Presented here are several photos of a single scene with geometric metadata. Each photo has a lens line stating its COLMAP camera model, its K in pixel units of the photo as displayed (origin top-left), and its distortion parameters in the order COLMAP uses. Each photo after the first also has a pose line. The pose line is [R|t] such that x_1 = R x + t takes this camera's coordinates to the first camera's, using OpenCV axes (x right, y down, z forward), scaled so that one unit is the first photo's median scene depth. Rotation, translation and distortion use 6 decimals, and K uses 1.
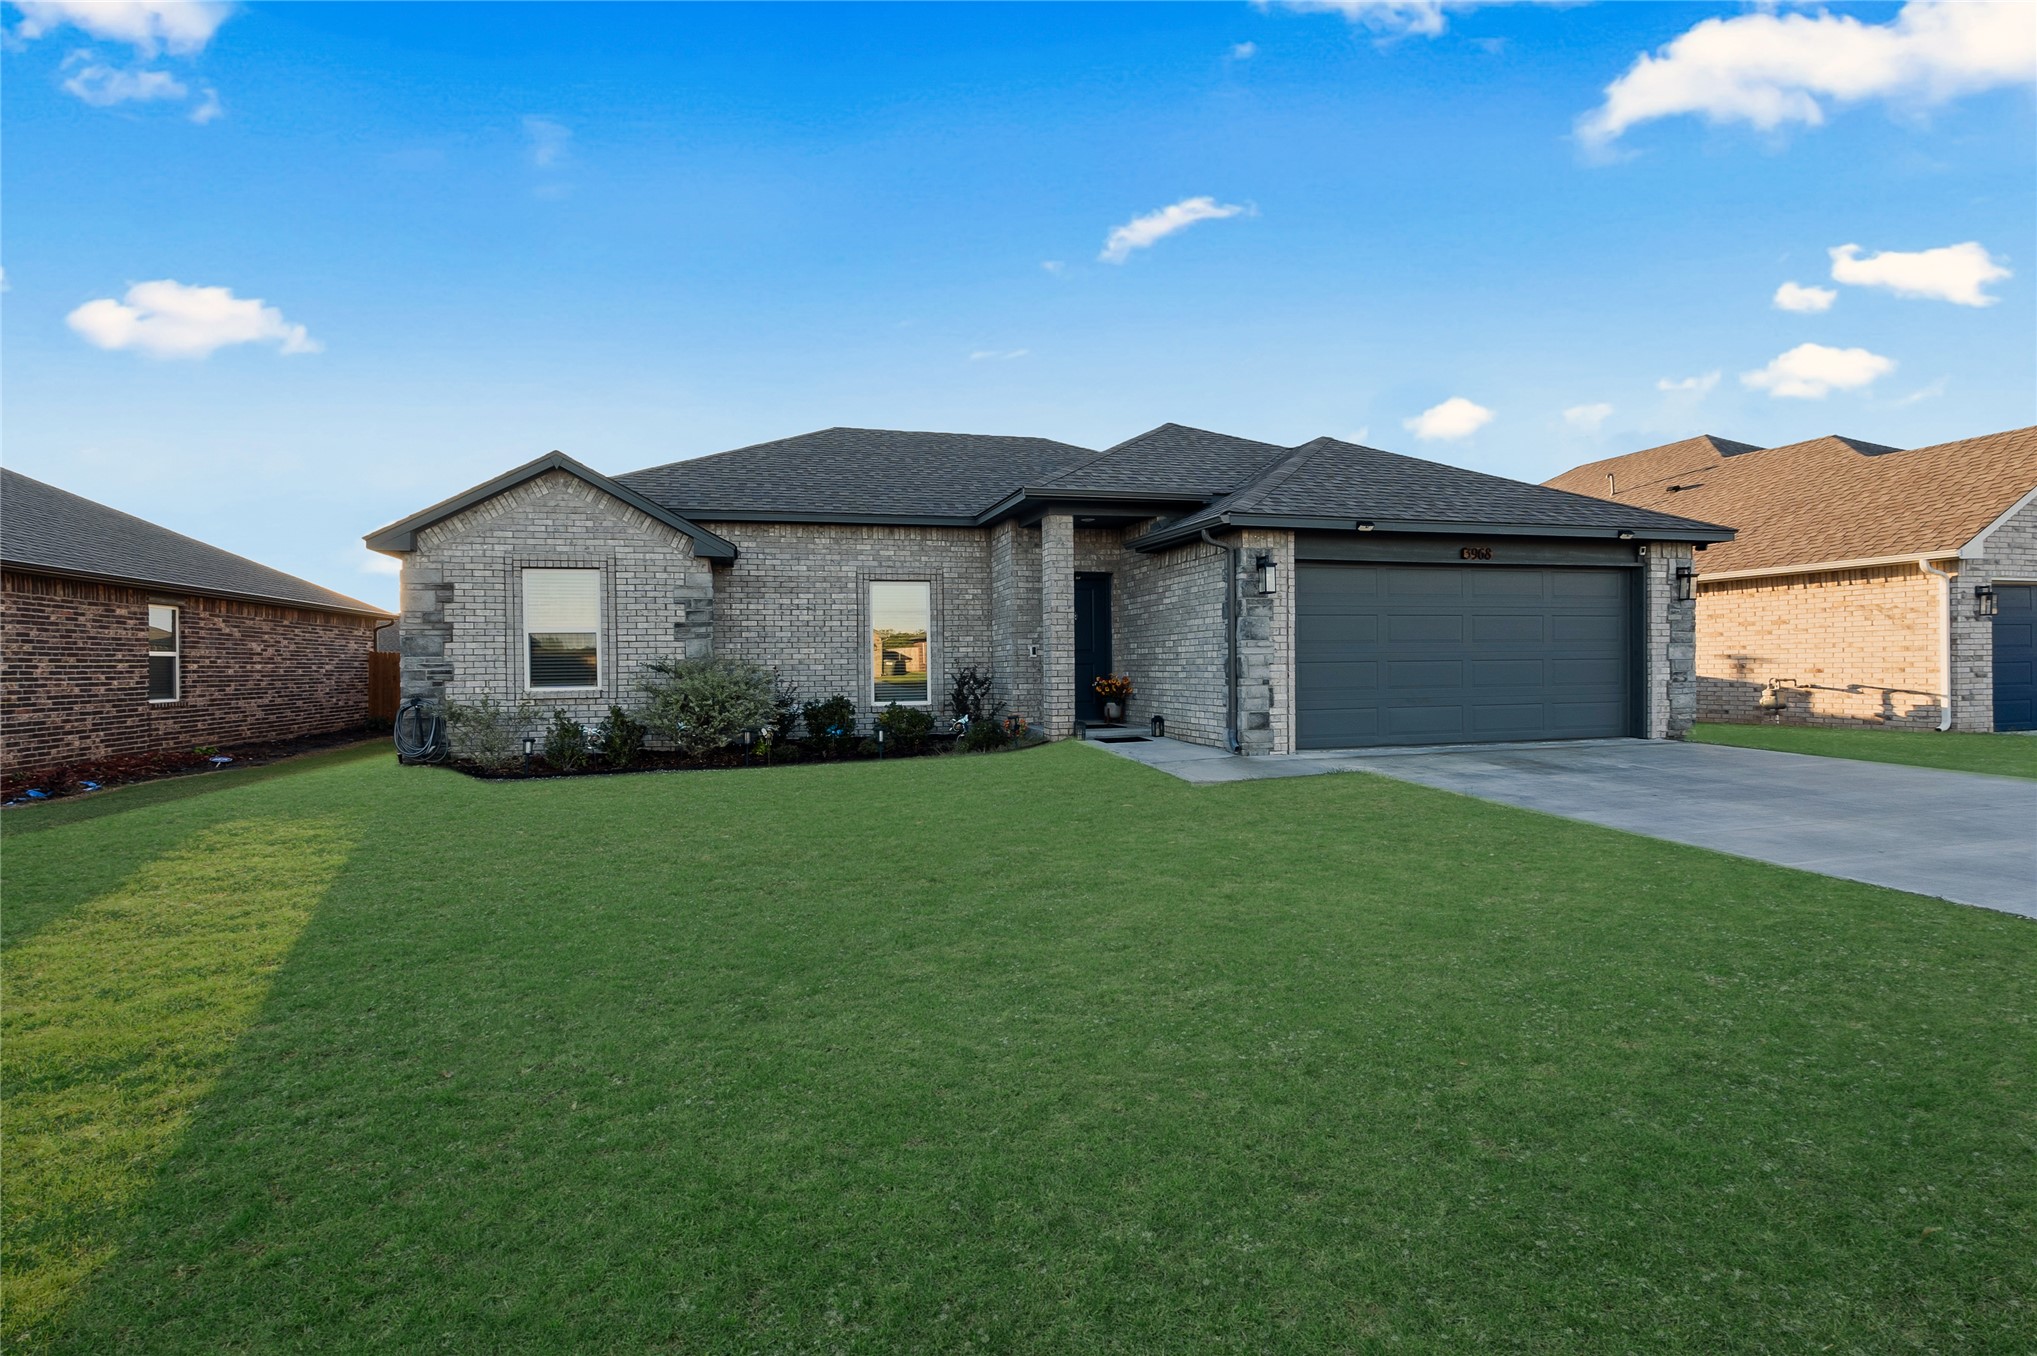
lens RADIAL K [[921.2, 0, 1021.2], [0, 921.2, 668.5], [0, 0, 1]] dist [-0.003481, -0.000205]
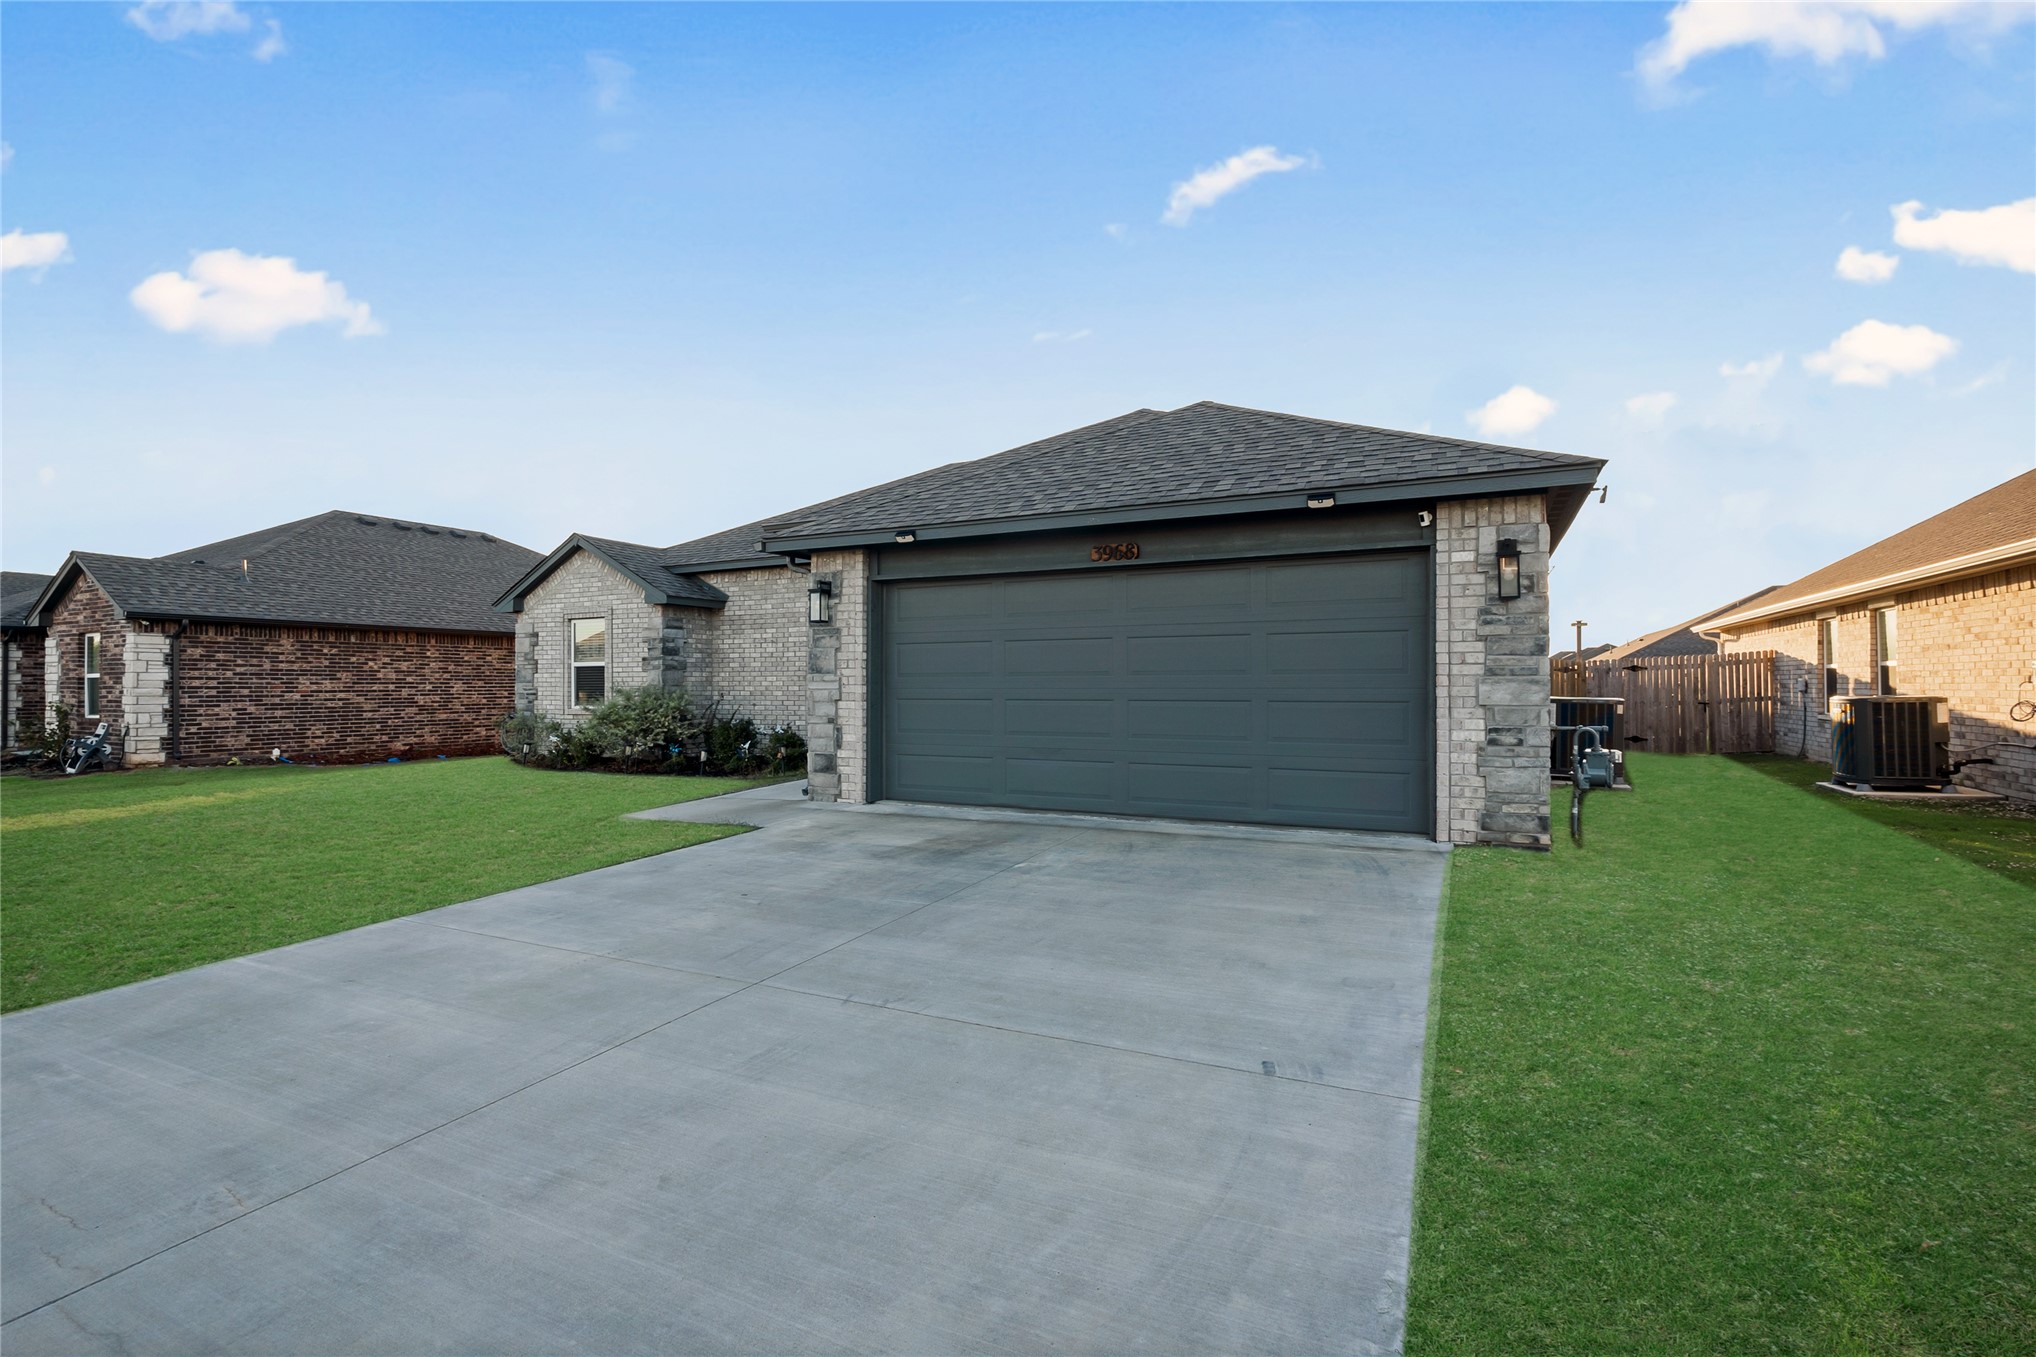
lens RADIAL K [[946.4, 0, 1009.1], [0, 946.4, 664.2], [0, 0, 1]] dist [-0.004537, -0.000624]
pose [[0.744428, -0.005130, -0.667683, 0.880325], [-0.008989, 0.999803, -0.017704, -0.022105], [0.667642, 0.019181, 0.744235, 0.374245]]
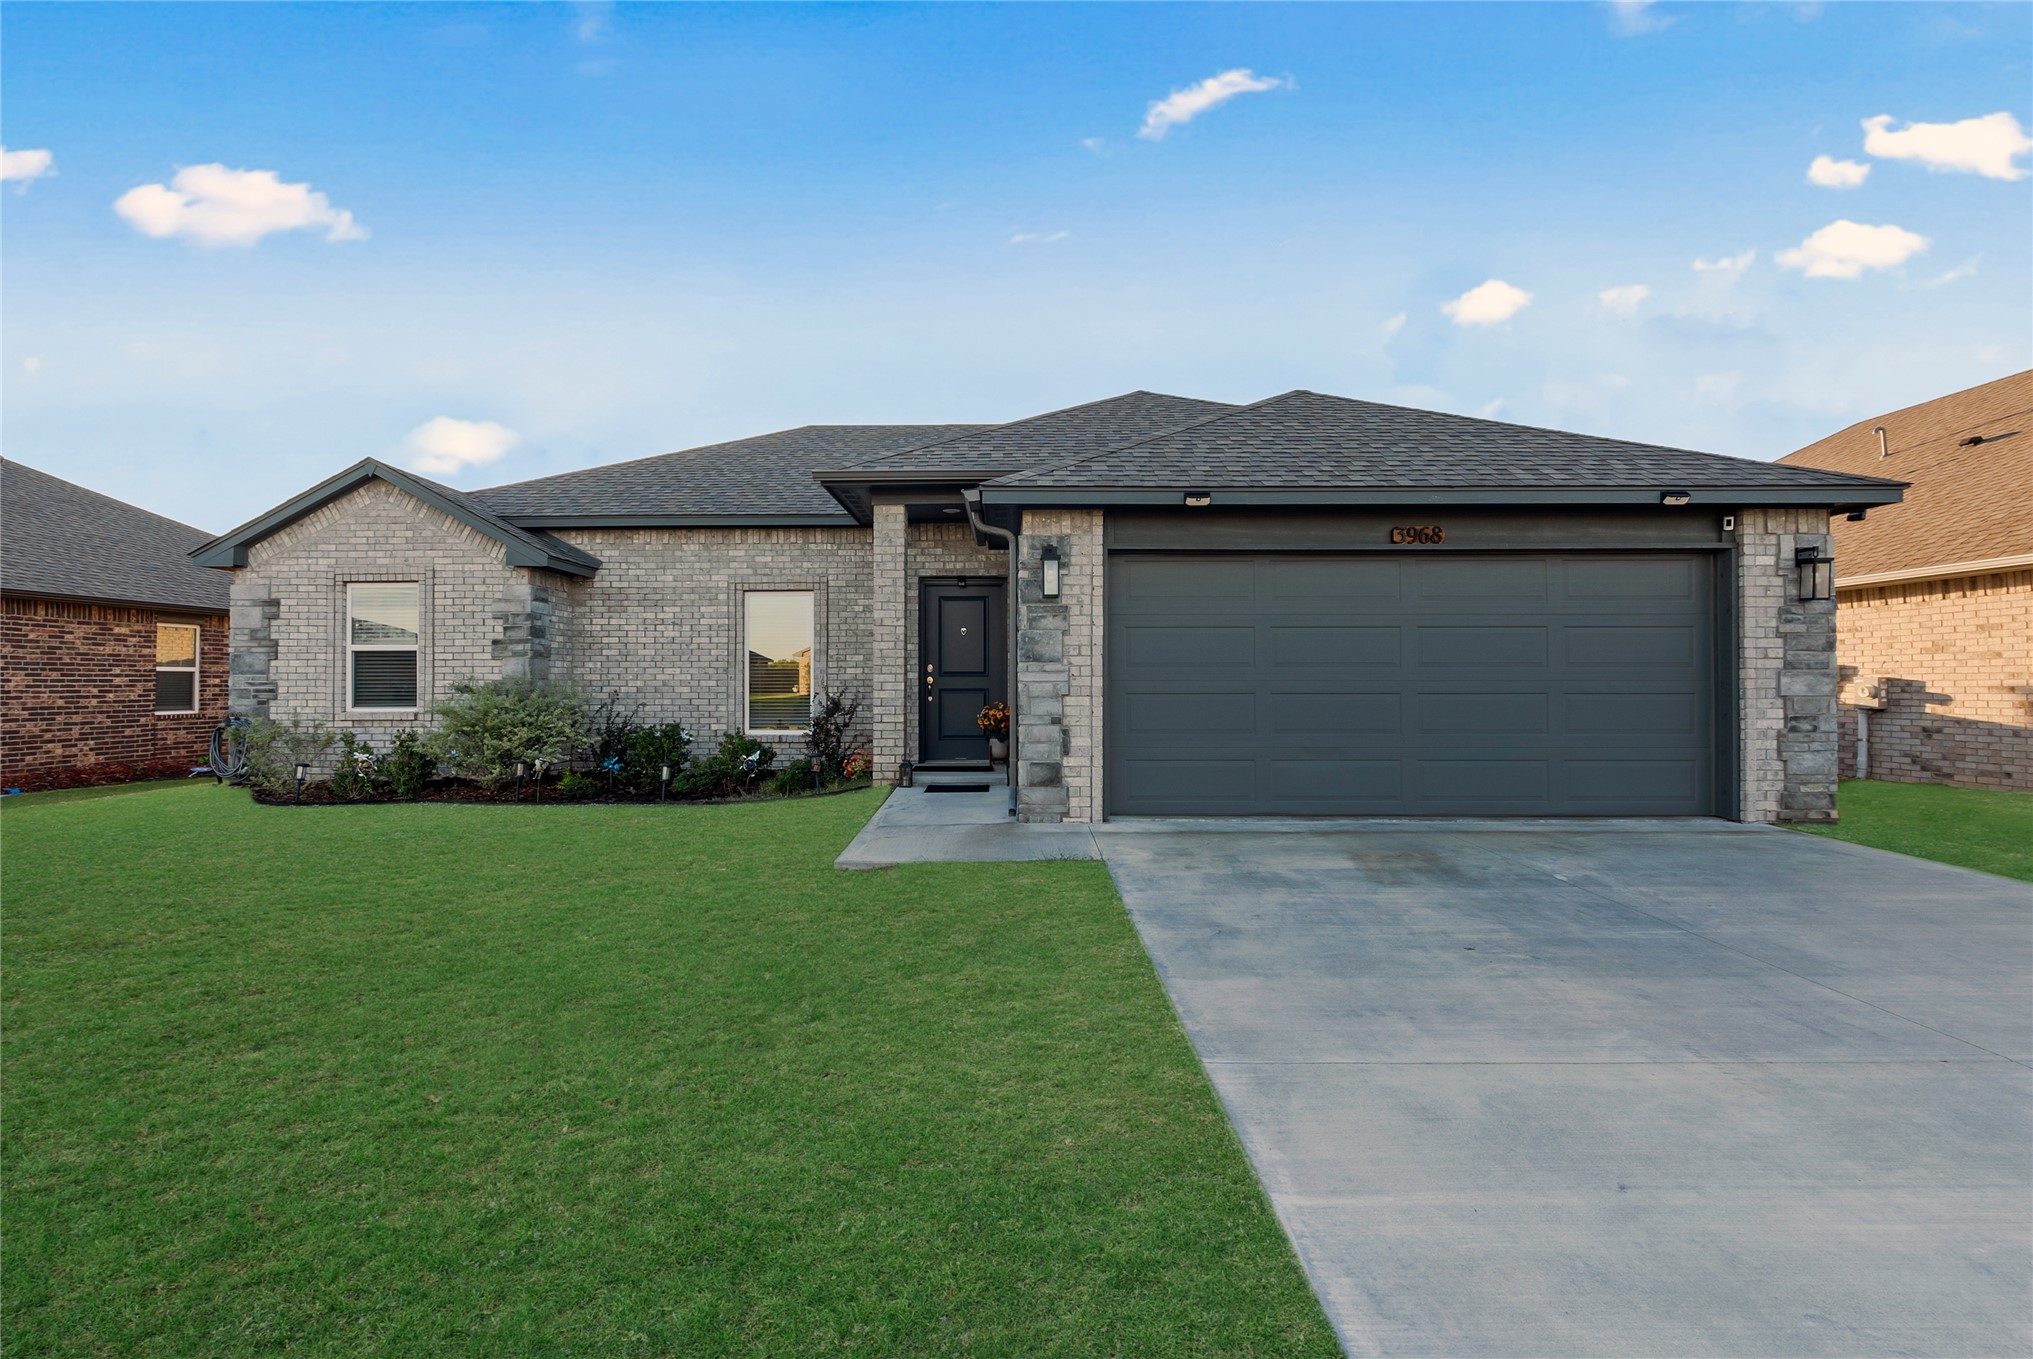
lens RADIAL K [[945.0, 0, 1007.6], [0, 945.0, 665.2], [0, 0, 1]] dist [-0.004537, -0.000624]
pose [[0.962342, 0.005836, -0.271779, 0.374455], [-0.011843, 0.999720, -0.020466, -0.011306], [0.271583, 0.022914, 0.962142, 0.243436]]
